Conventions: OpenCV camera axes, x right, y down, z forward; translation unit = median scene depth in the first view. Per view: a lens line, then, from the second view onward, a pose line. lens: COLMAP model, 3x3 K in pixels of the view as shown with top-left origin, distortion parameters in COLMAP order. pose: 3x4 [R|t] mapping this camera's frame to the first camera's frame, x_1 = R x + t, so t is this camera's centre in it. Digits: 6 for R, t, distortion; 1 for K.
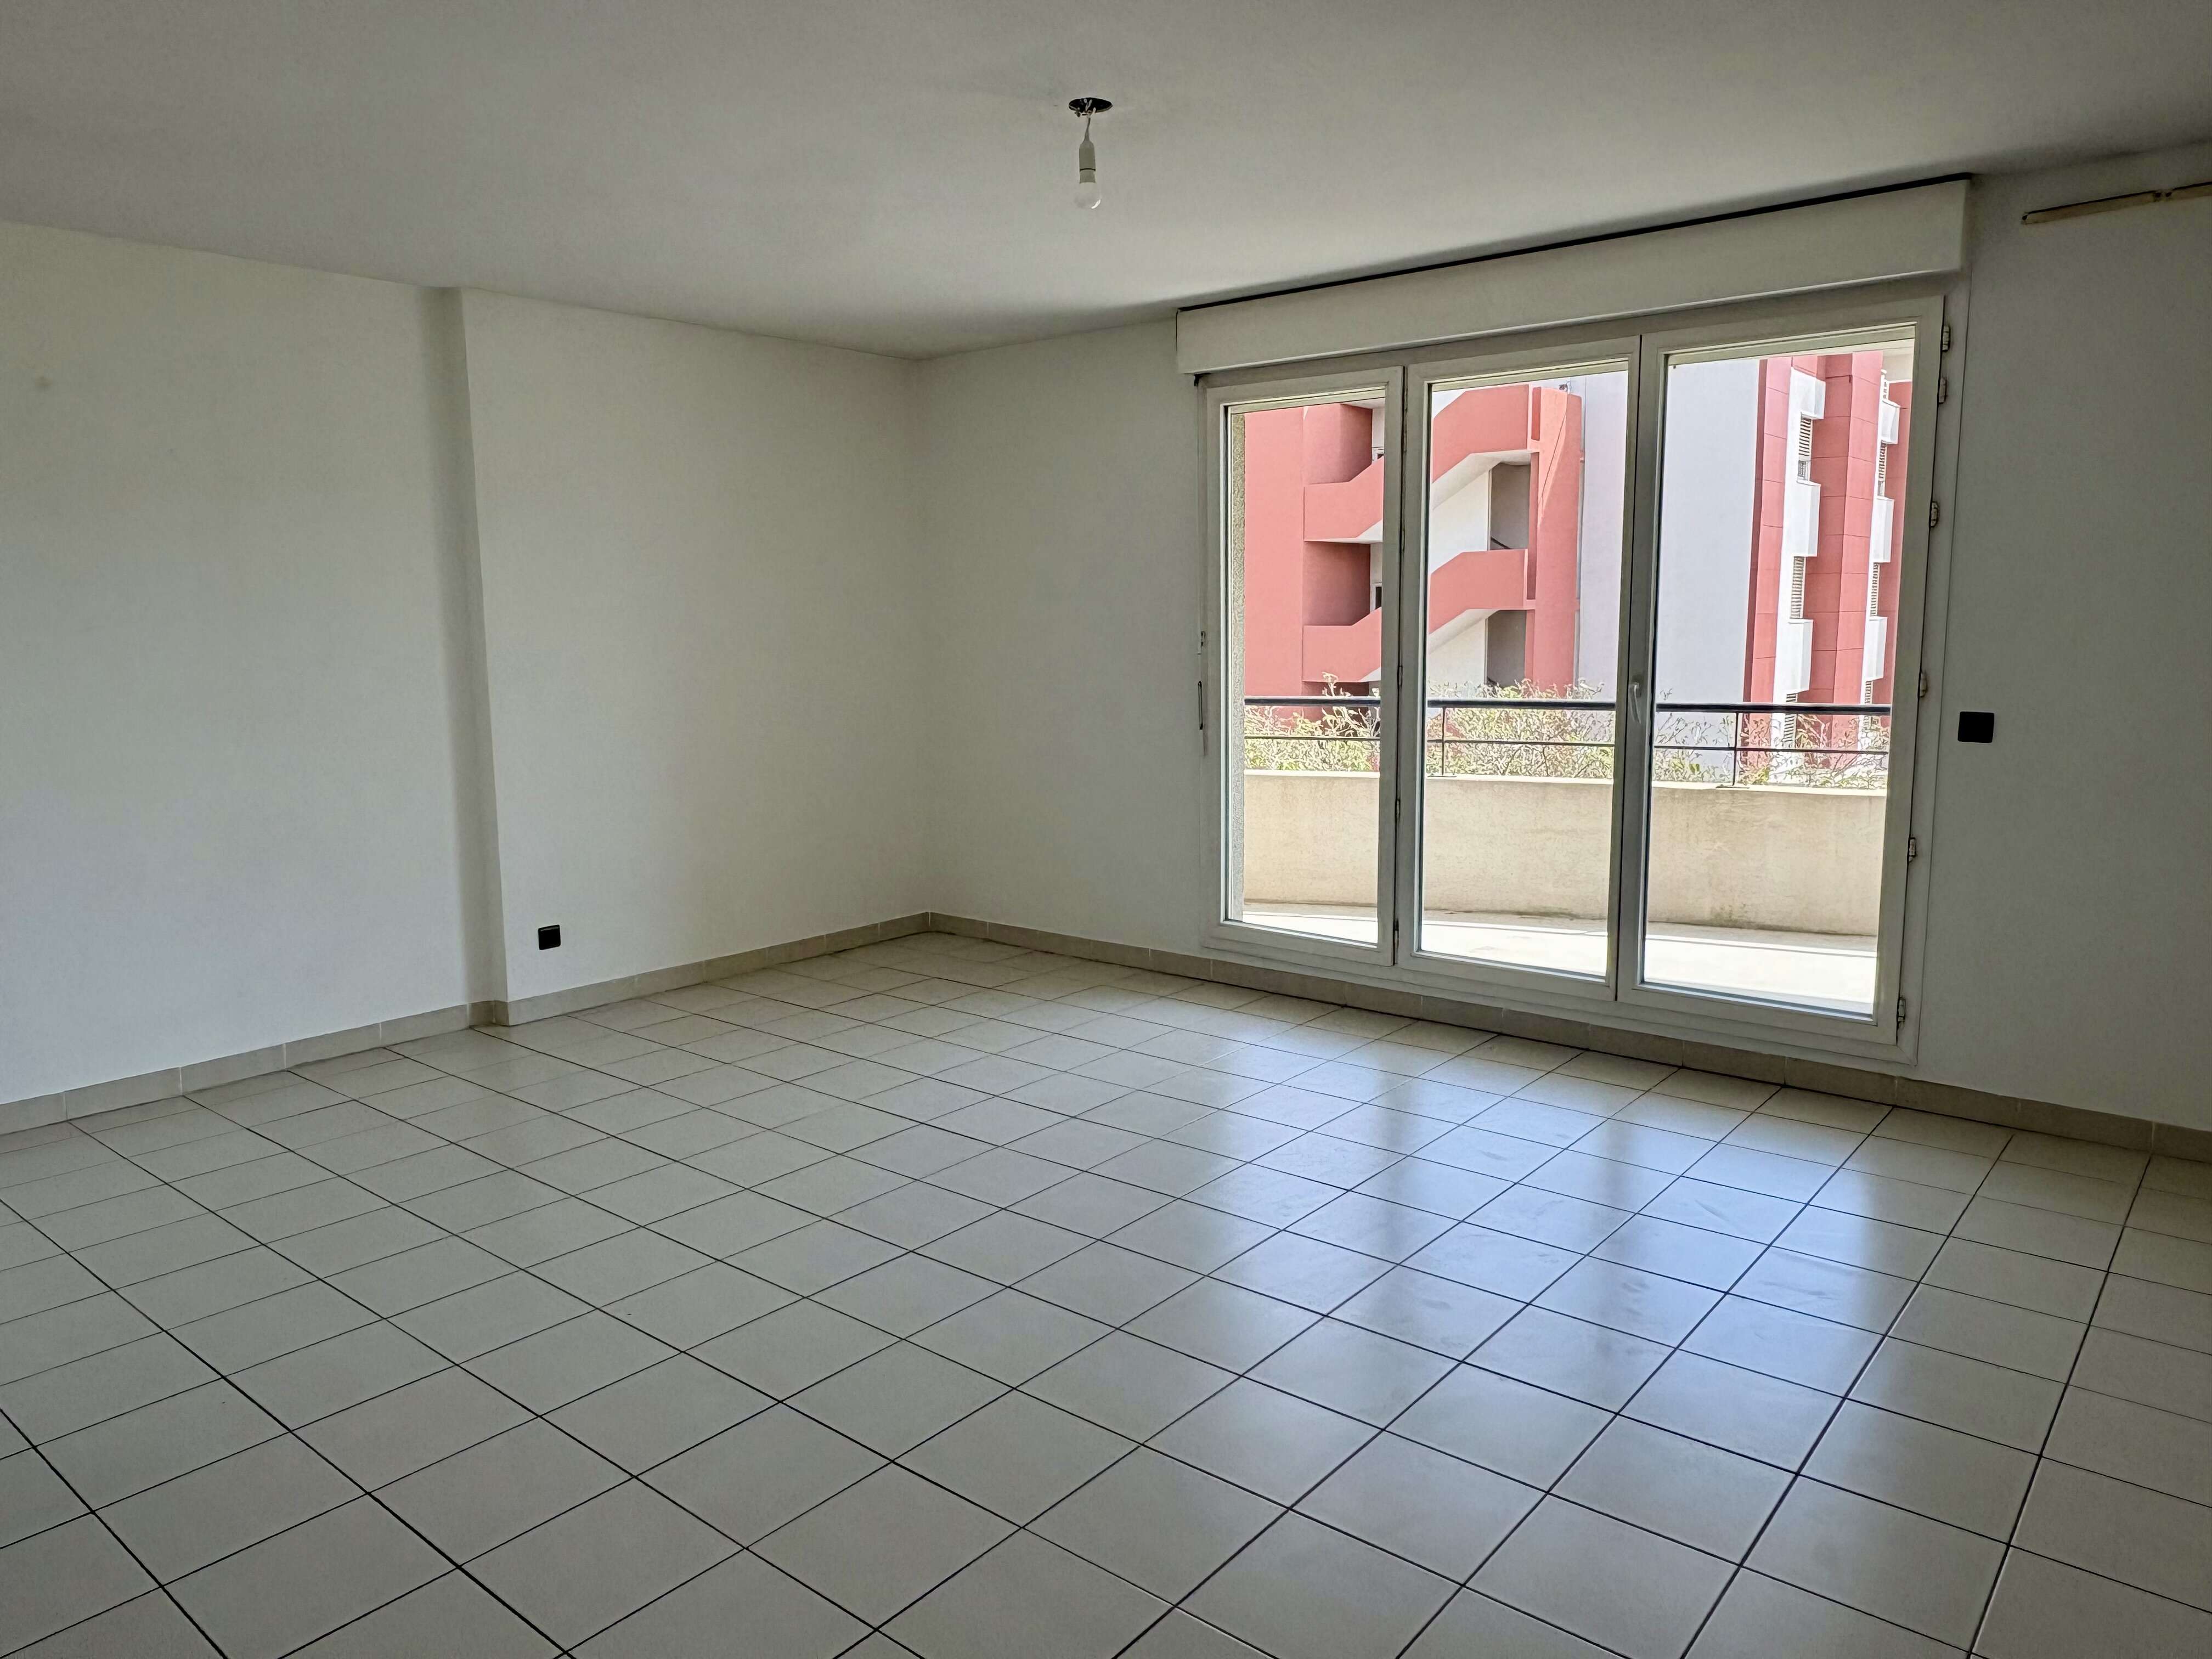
lens RADIAL K [[1479.2, 0, 1106.0], [0, 1479.2, 829.5], [0, 0, 1]] dist [0.074929, -0.002682]
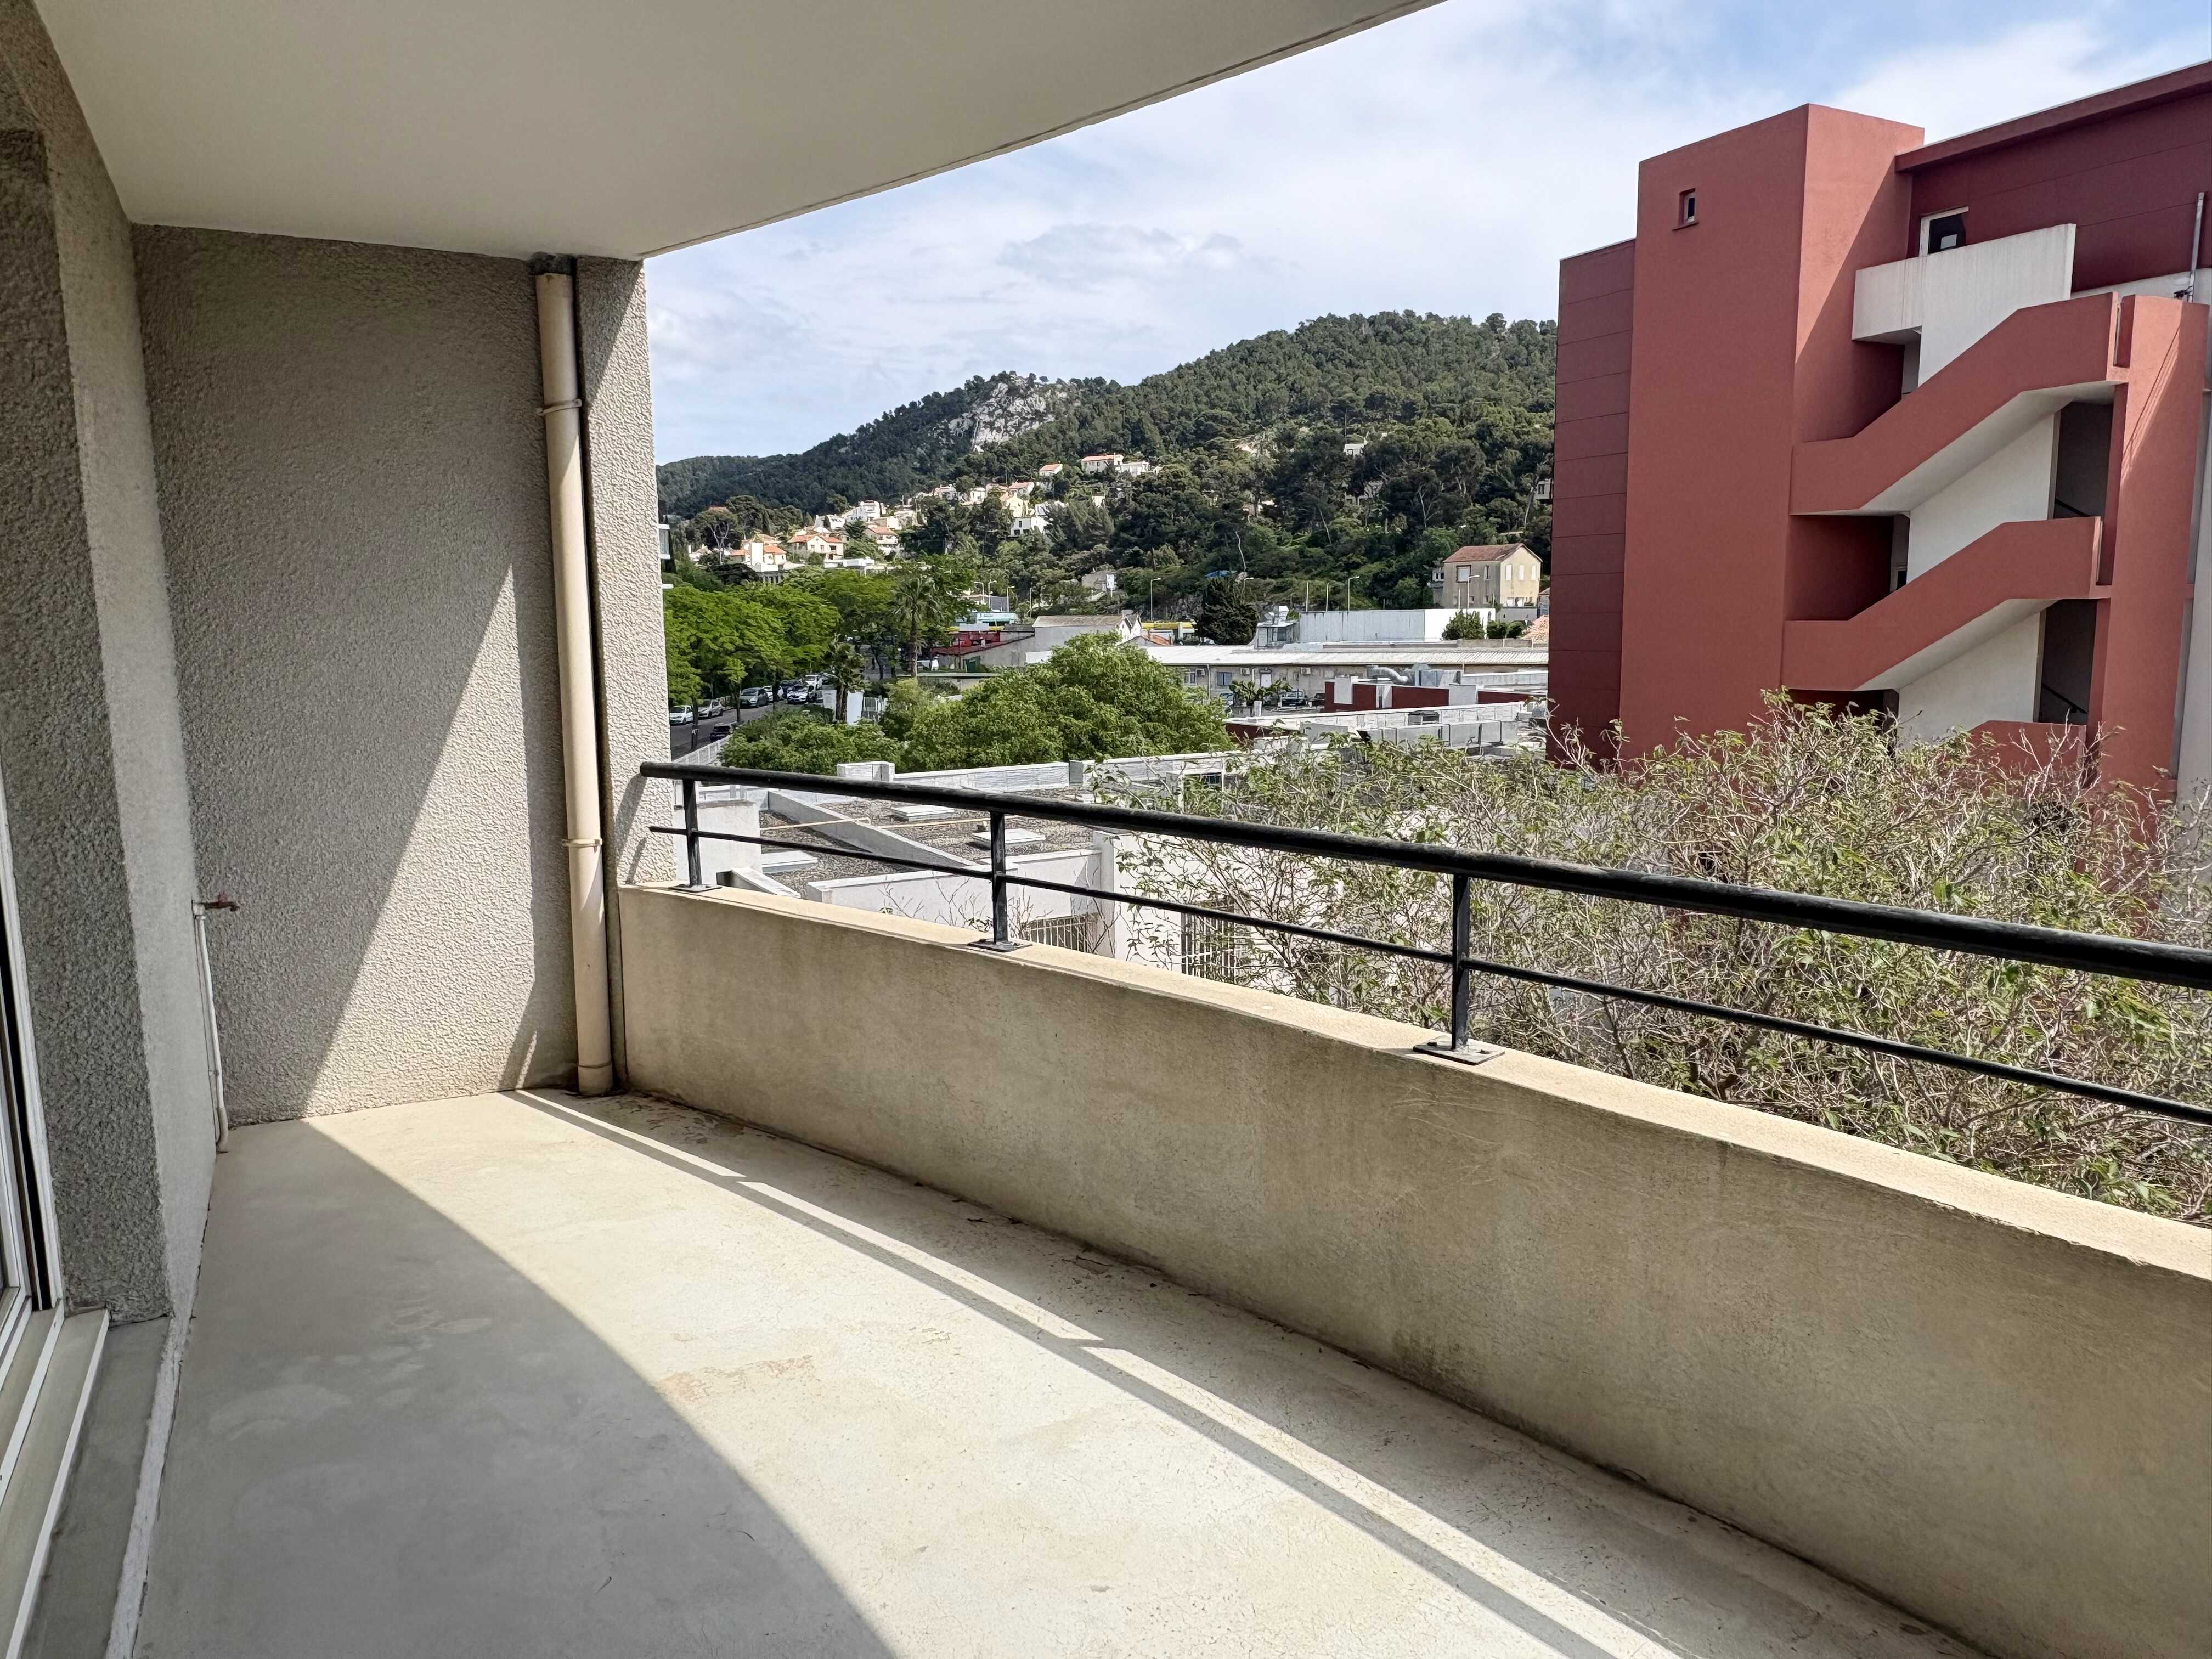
lens RADIAL K [[1463.7, 0, 1105.5], [0, 1463.7, 803.2], [0, 0, 1]] dist [0.066711, -0.000956]
pose [[0.927641, 0.052549, -0.369758, 0.604899], [-0.055839, 0.998438, 0.001806, -0.119073], [0.369276, 0.018972, 0.929126, 0.736027]]
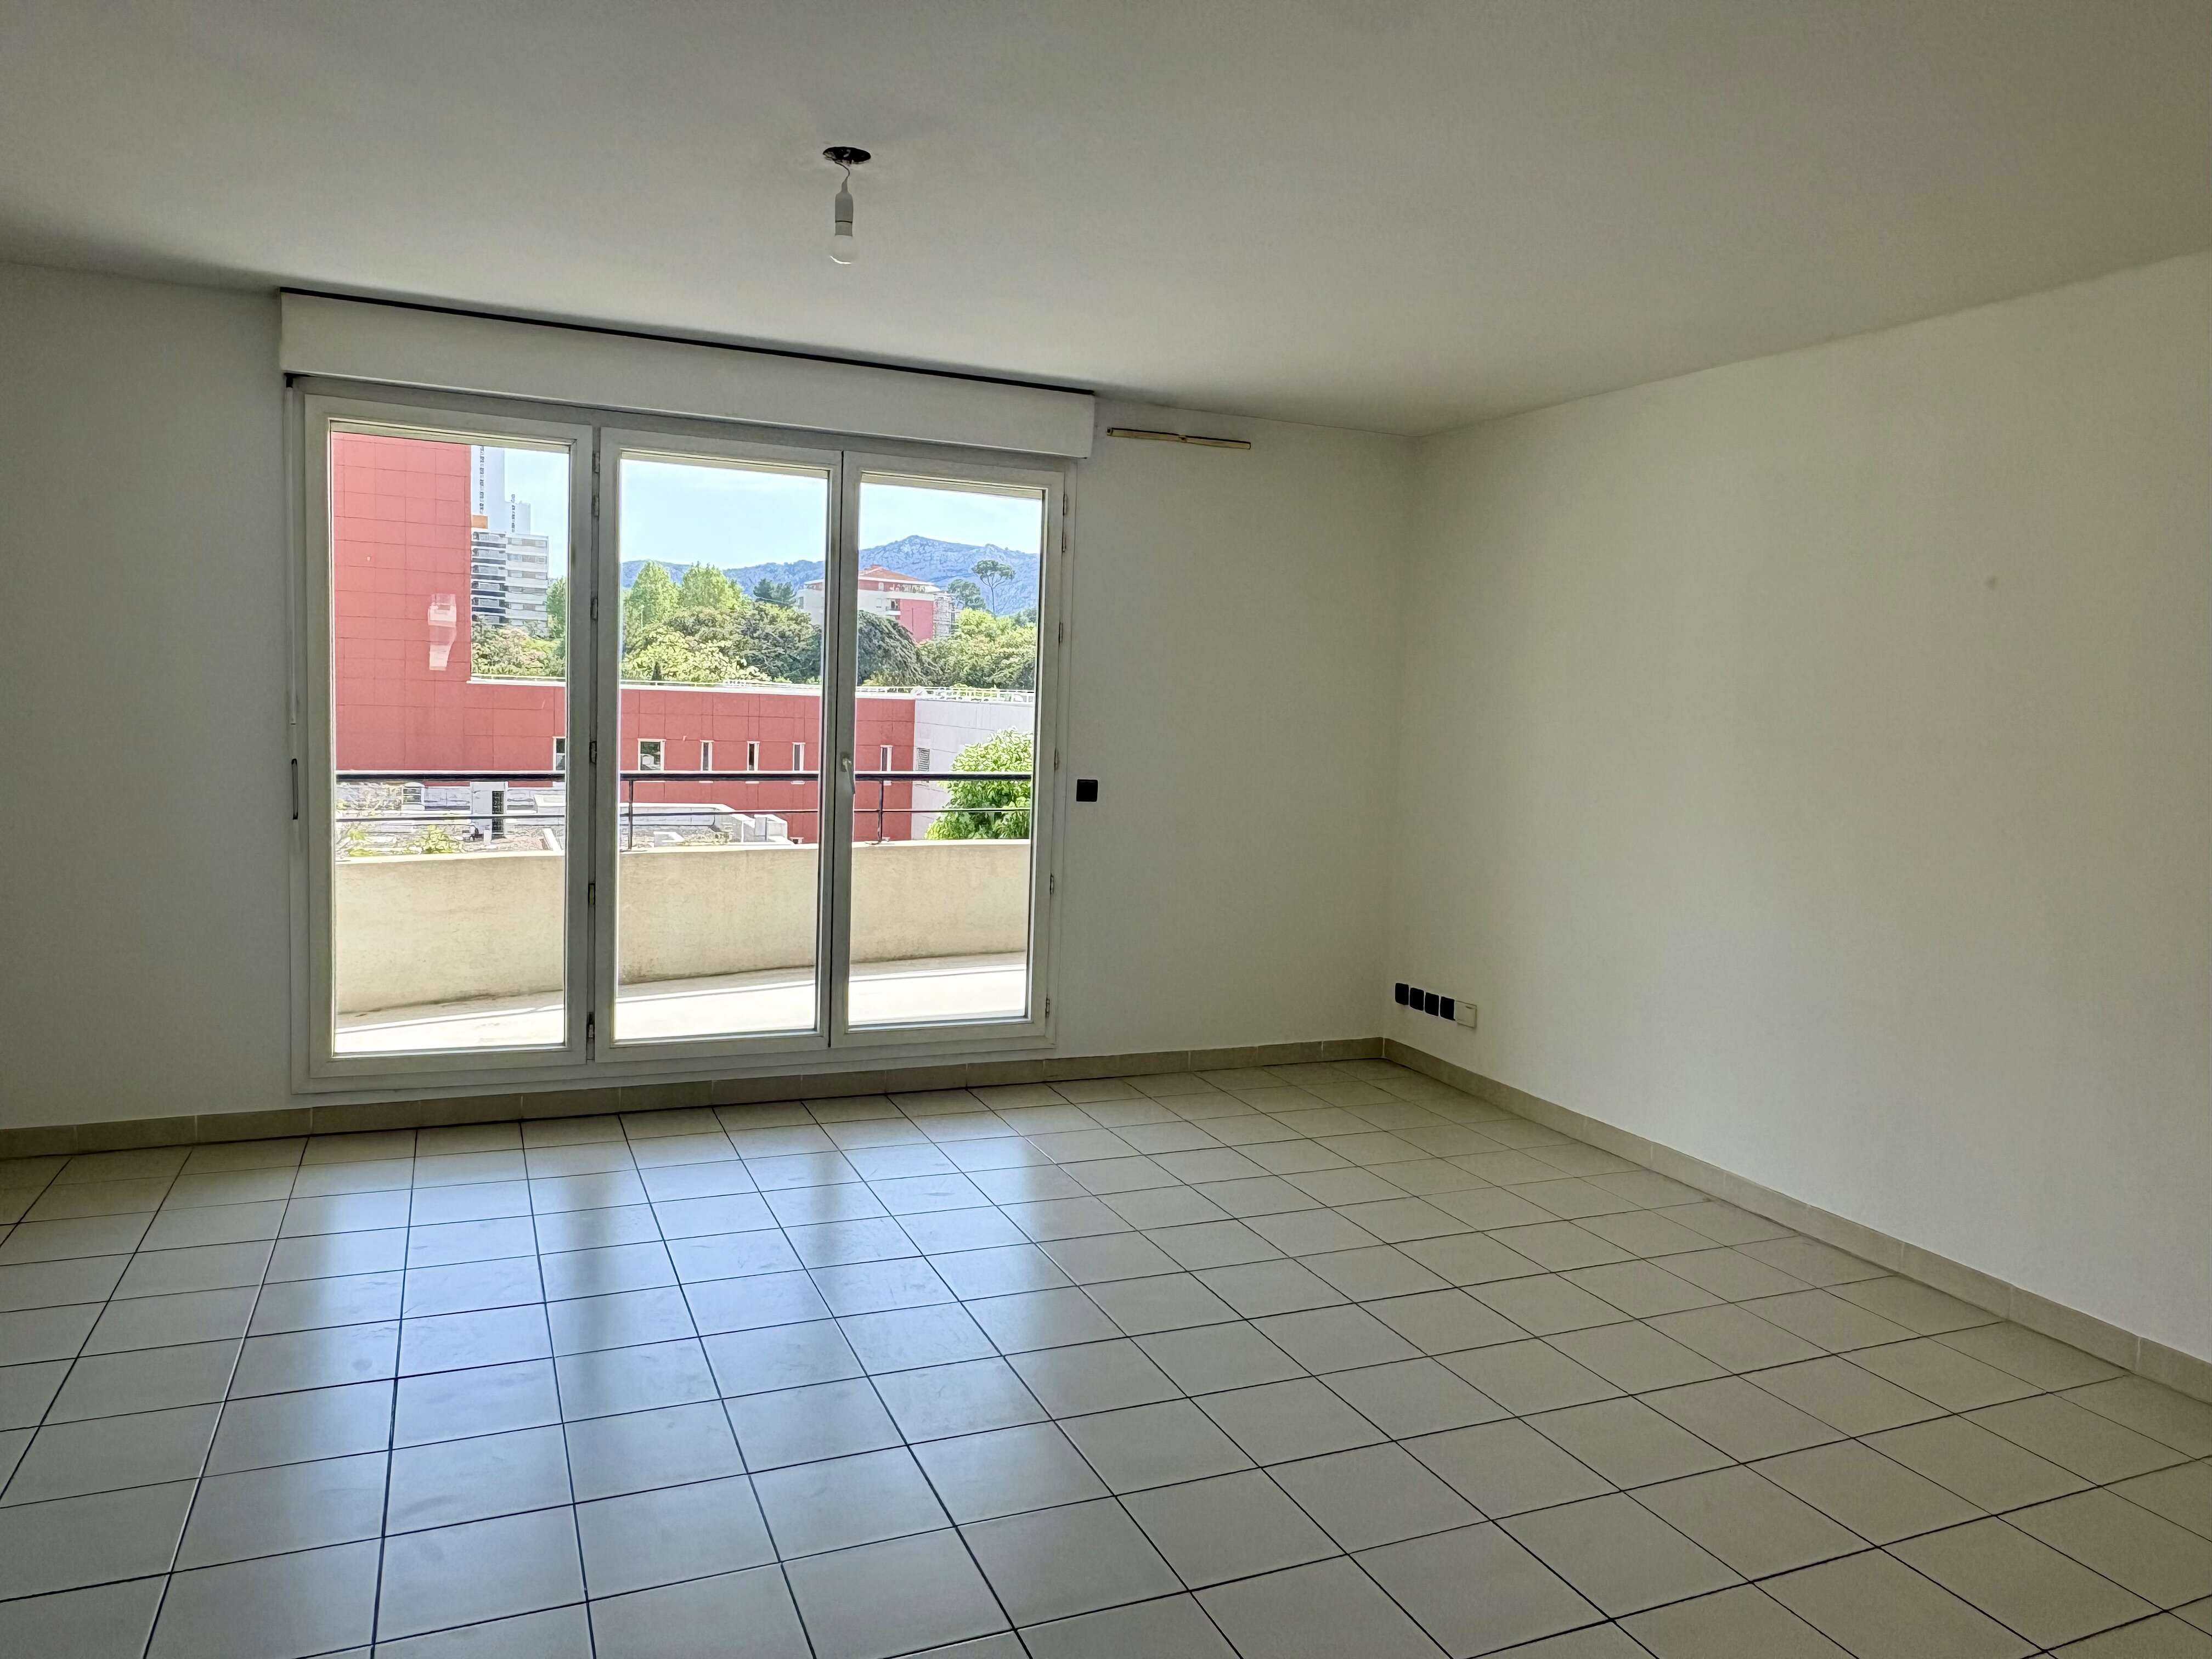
lens RADIAL K [[1463.7, 0, 1105.5], [0, 1463.7, 803.2], [0, 0, 1]] dist [0.066711, -0.000956]
pose [[0.513672, -0.037568, 0.857164, -0.386954], [0.088413, 0.996040, -0.009328, -0.028481], [-0.853419, 0.080576, 0.514960, 0.217911]]
